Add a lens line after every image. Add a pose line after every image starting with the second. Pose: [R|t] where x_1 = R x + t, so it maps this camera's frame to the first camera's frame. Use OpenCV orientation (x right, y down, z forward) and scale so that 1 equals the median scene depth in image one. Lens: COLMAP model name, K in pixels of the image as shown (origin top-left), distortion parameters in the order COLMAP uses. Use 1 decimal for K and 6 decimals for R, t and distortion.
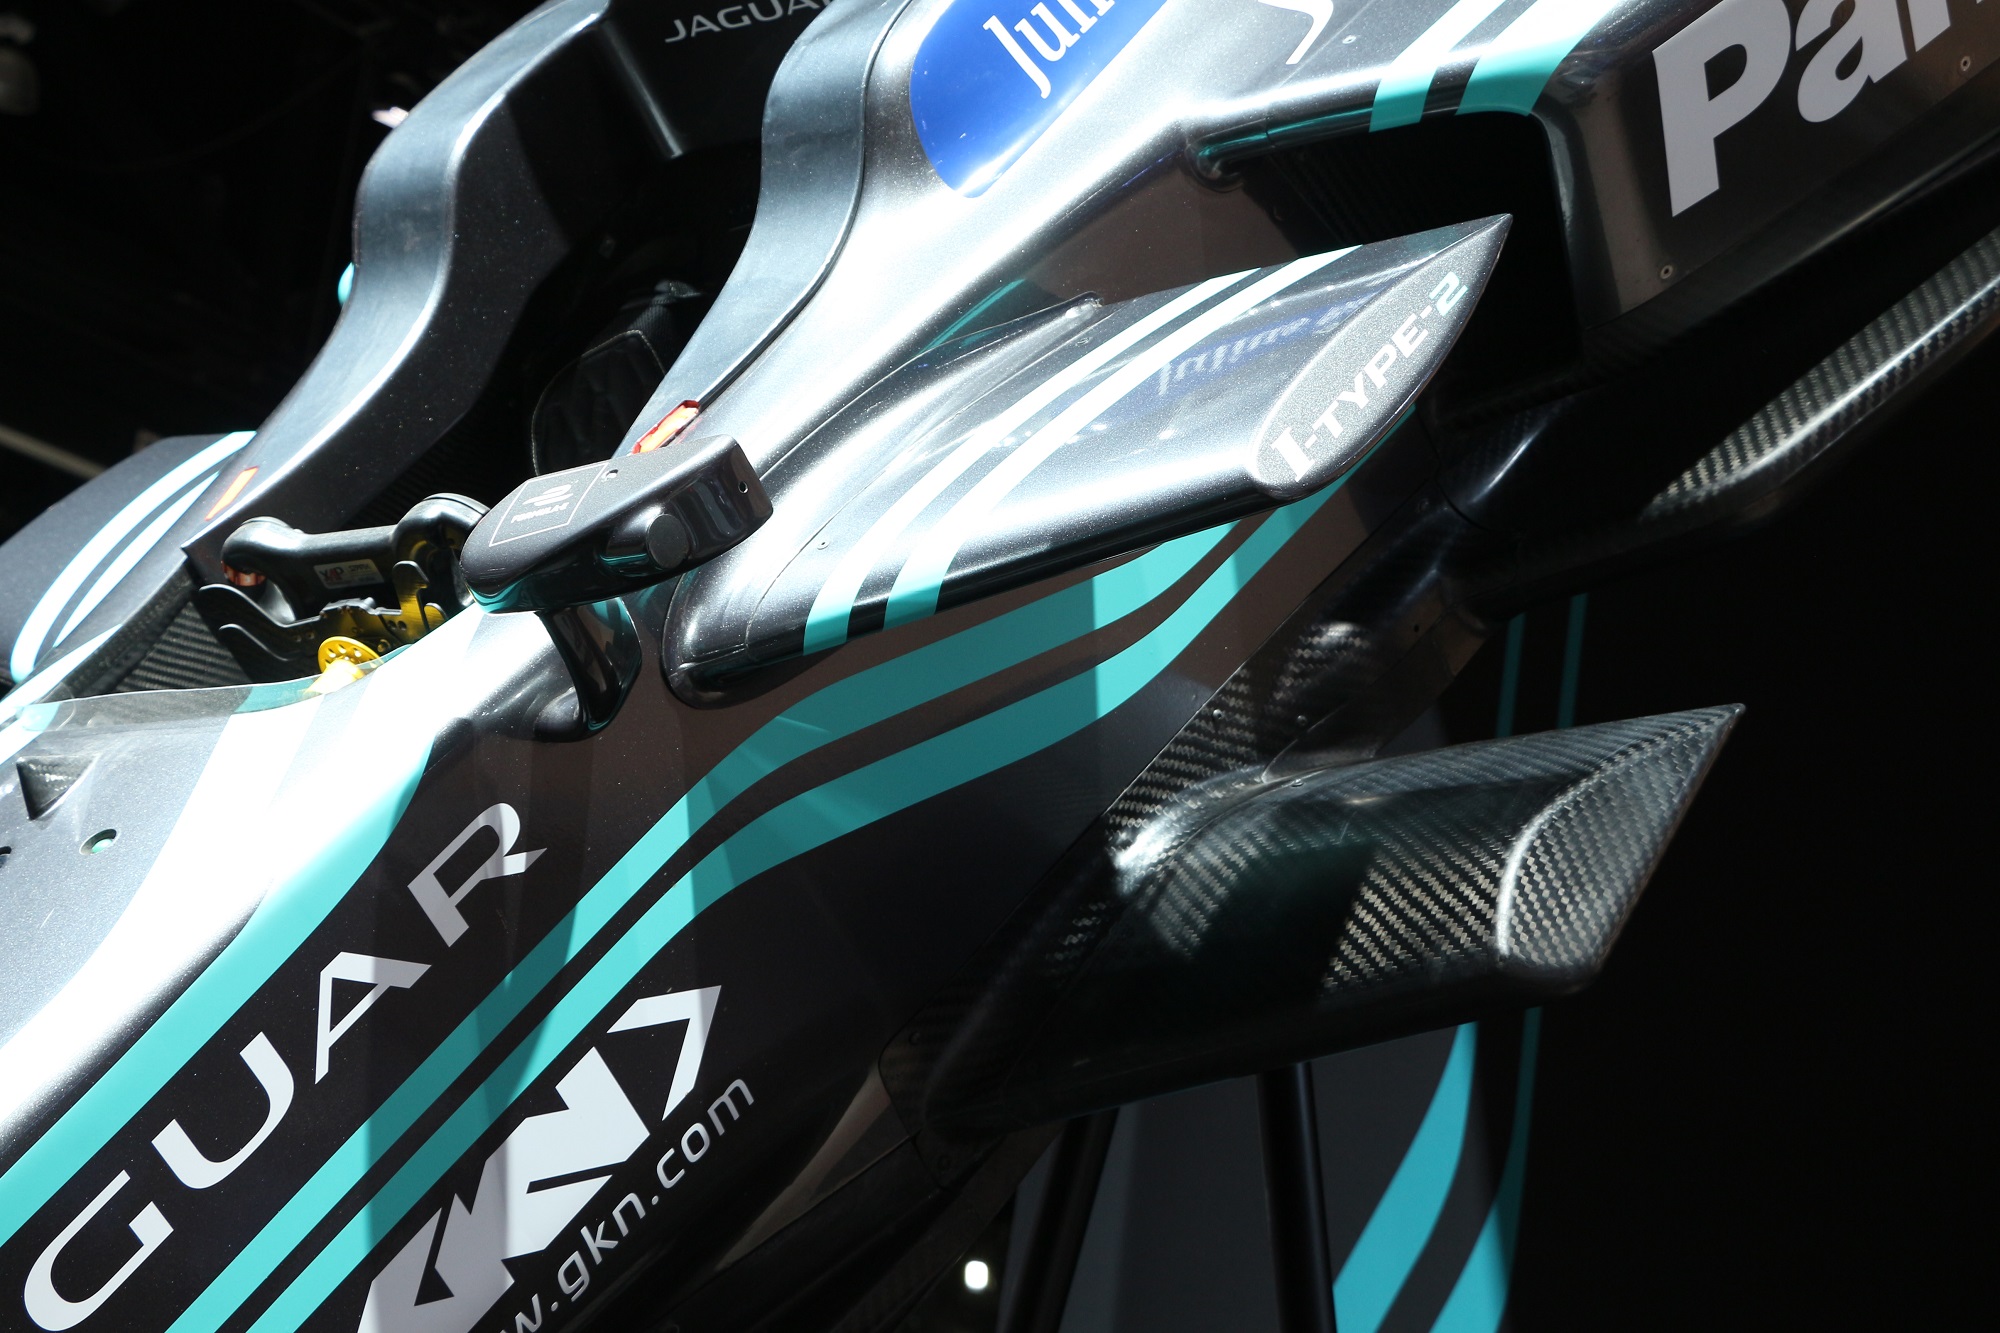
lens RADIAL K [[3164.1, 0, 955.0], [0, 3164.1, 667.5], [0, 0, 1]] dist [0.142225, 0.046098]
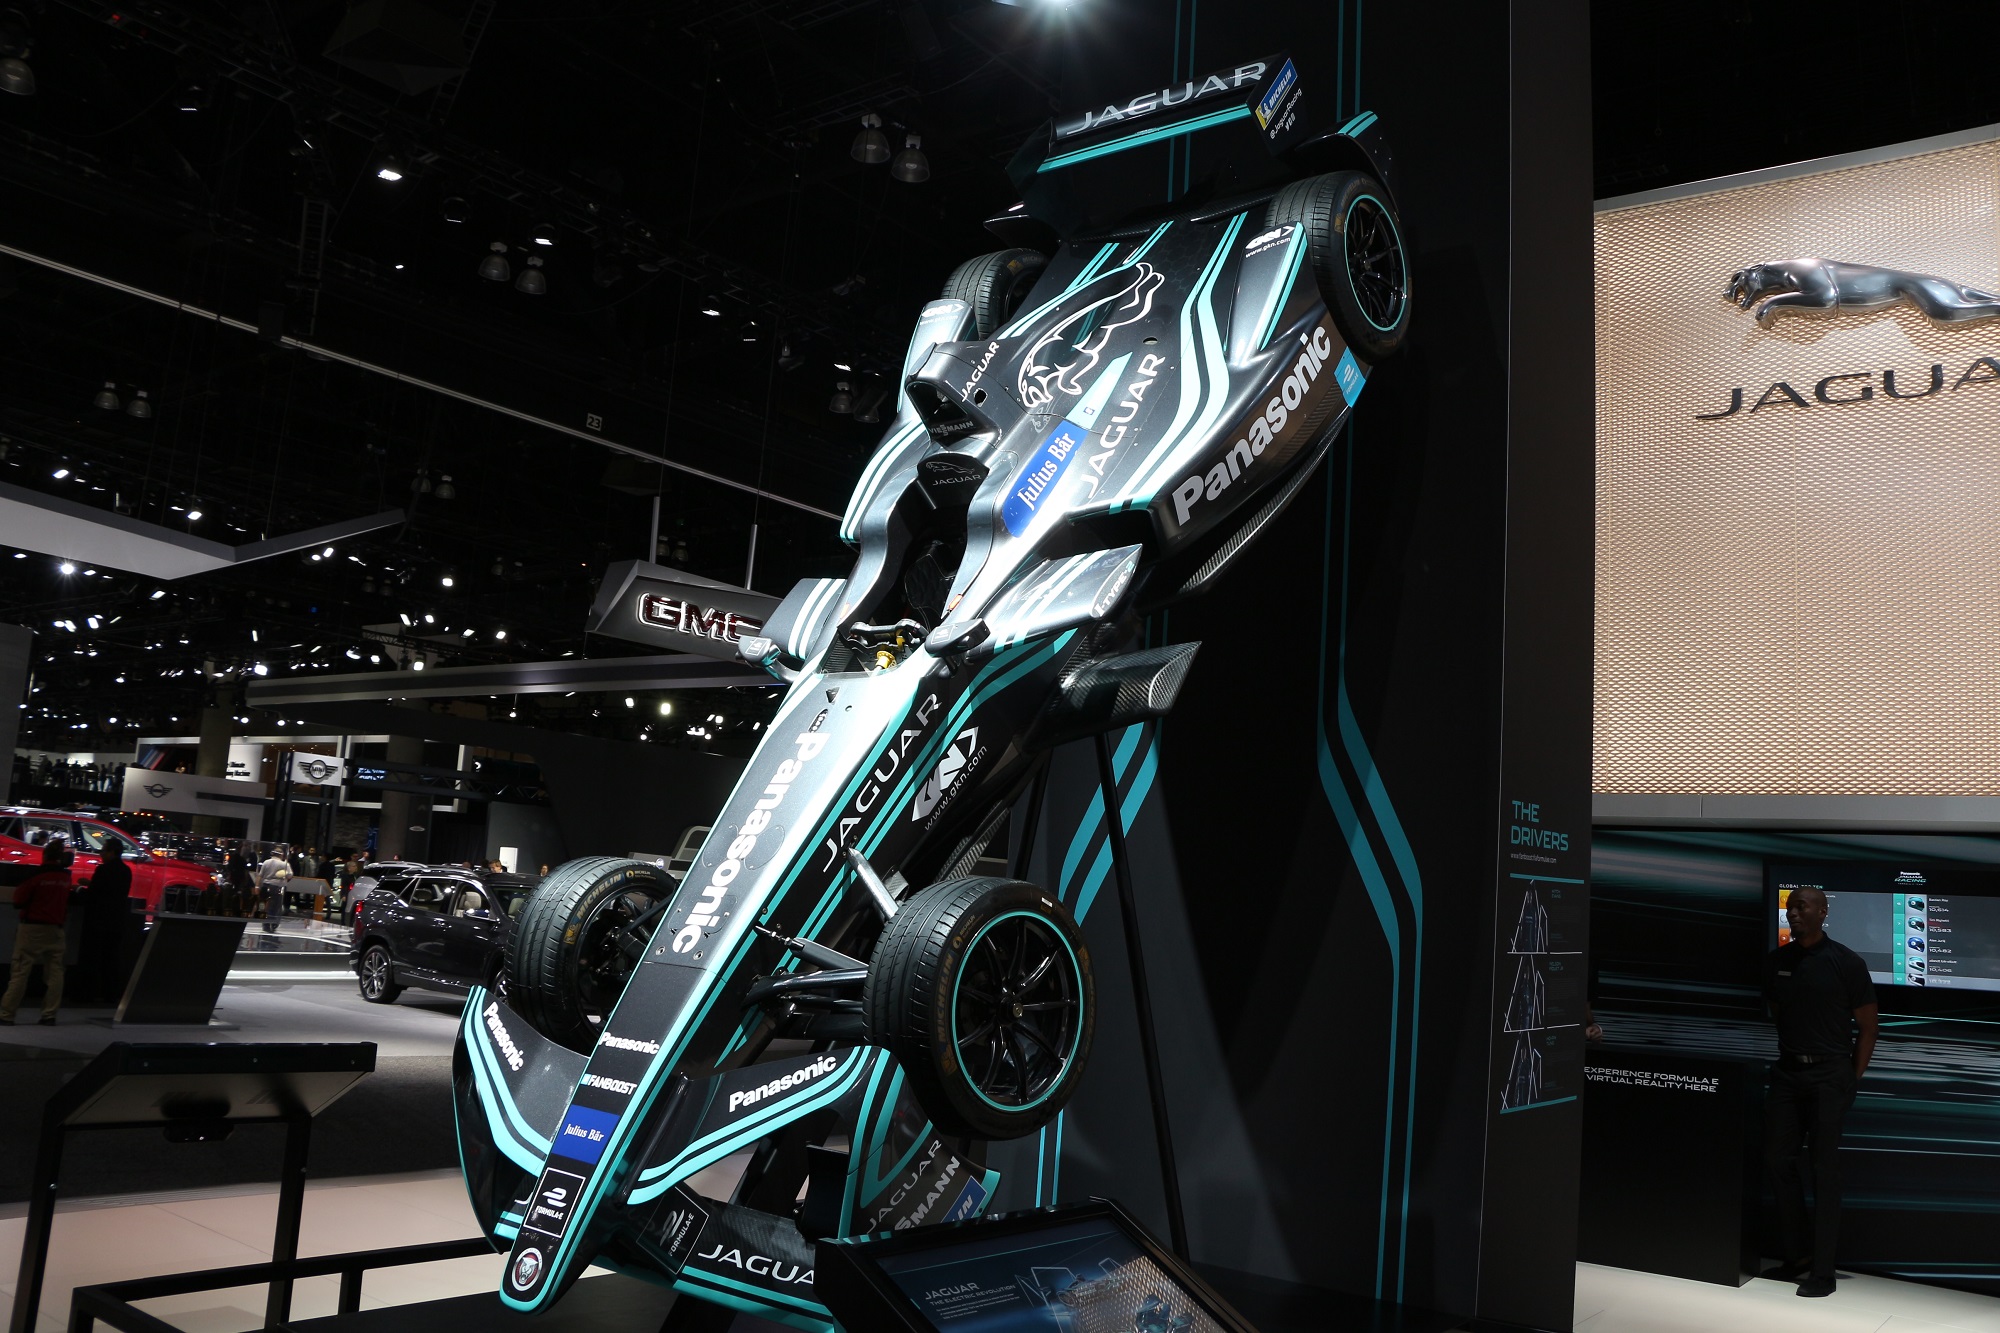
lens RADIAL K [[1619.3, 0, 1000.0], [0, 1619.3, 666.5], [0, 0, 1]] dist [-0.176165, 0.146824]
pose [[0.995031, -0.079316, 0.060178, -0.176523], [0.069663, 0.986480, 0.148338, -0.323952], [-0.071130, -0.143409, 0.987104, -1.259843]]
